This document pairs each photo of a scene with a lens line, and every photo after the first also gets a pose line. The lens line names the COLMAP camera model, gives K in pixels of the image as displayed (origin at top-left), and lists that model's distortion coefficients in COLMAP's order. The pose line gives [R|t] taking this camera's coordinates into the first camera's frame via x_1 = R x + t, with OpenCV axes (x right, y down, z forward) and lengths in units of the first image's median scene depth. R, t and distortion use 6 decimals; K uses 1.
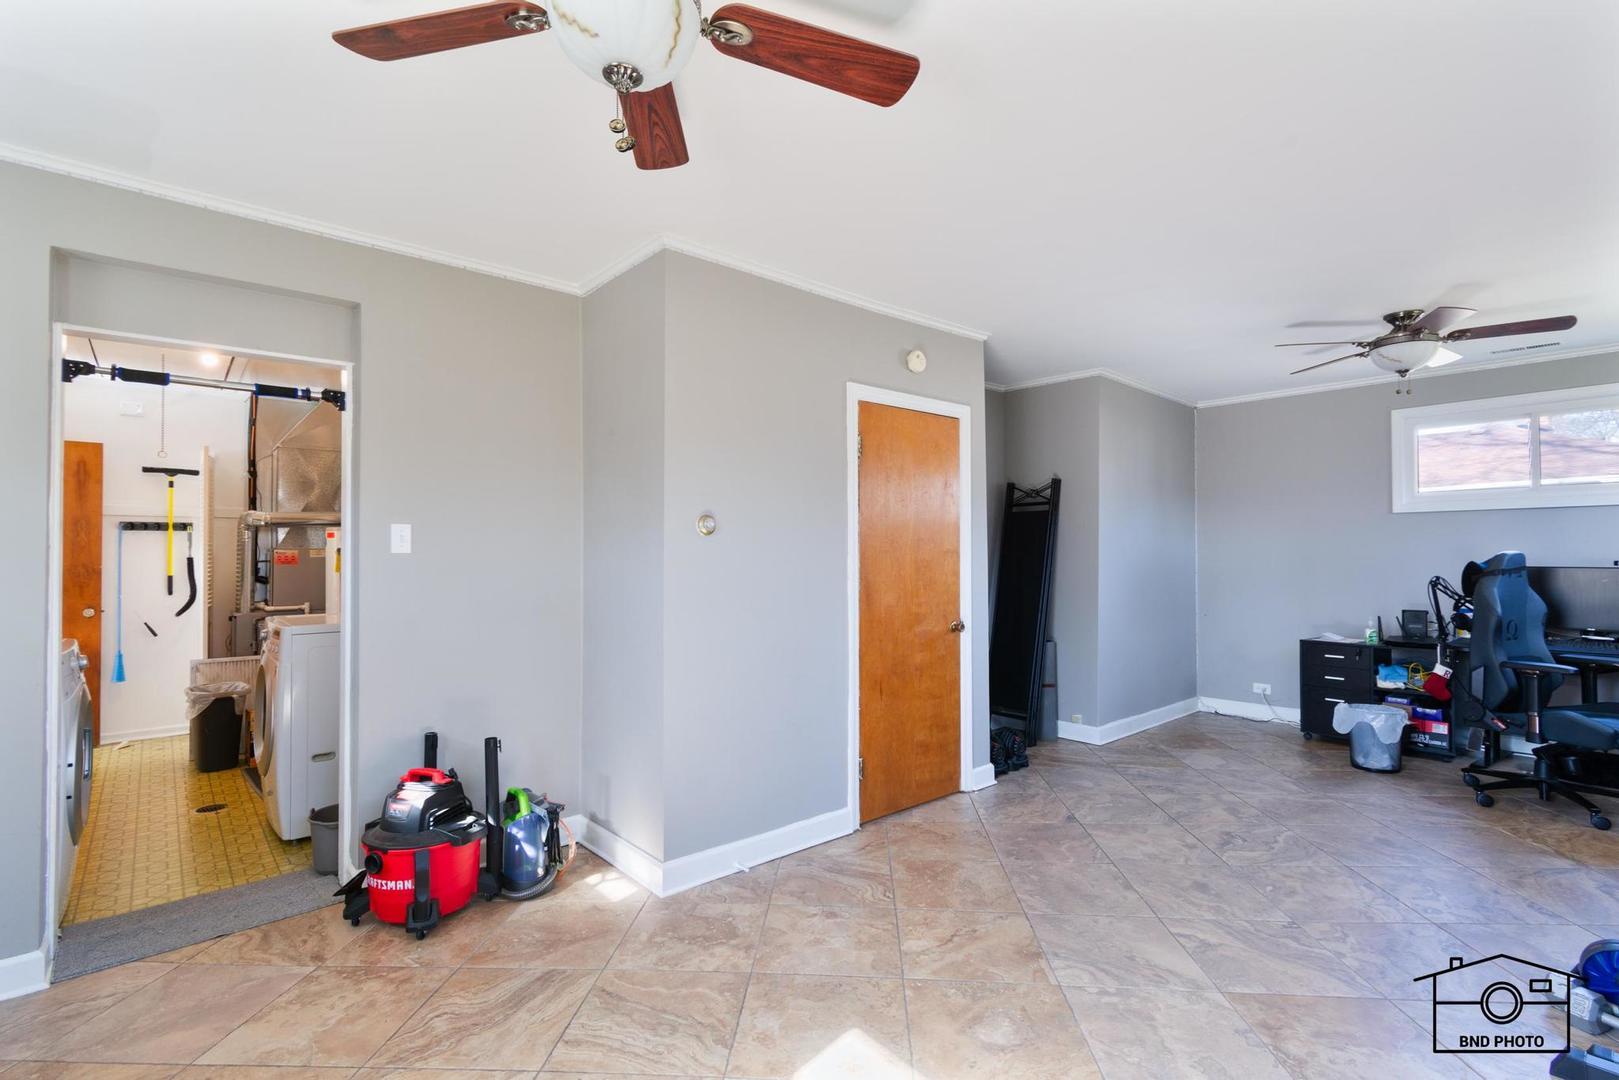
lens RADIAL K [[738.0, 0, 801.7], [0, 738.0, 545.3], [0, 0, 1]] dist [-0.000459, -0.000368]
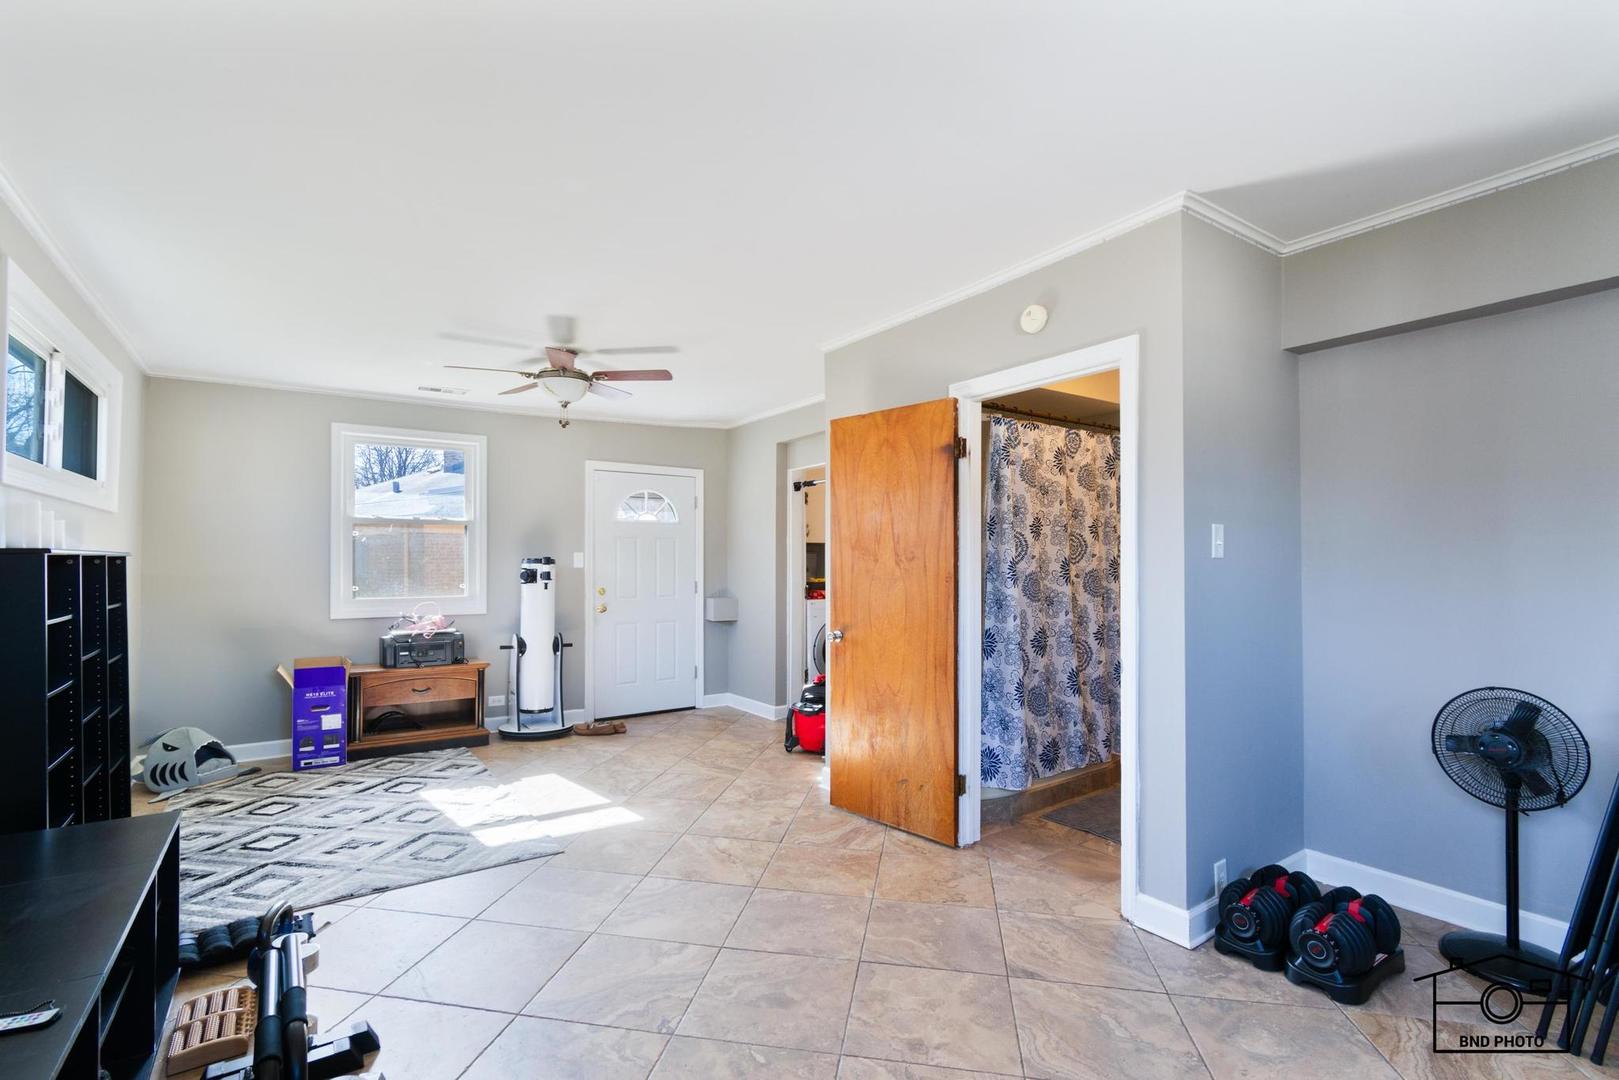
lens RADIAL K [[738.0, 0, 800.9], [0, 738.0, 552.5], [0, 0, 1]] dist [-0.000459, -0.000368]
pose [[-0.108240, -0.003622, -0.994118, 1.453926], [0.016586, 0.999848, -0.005448, 0.006505], [0.993986, -0.017078, -0.108164, 1.247208]]
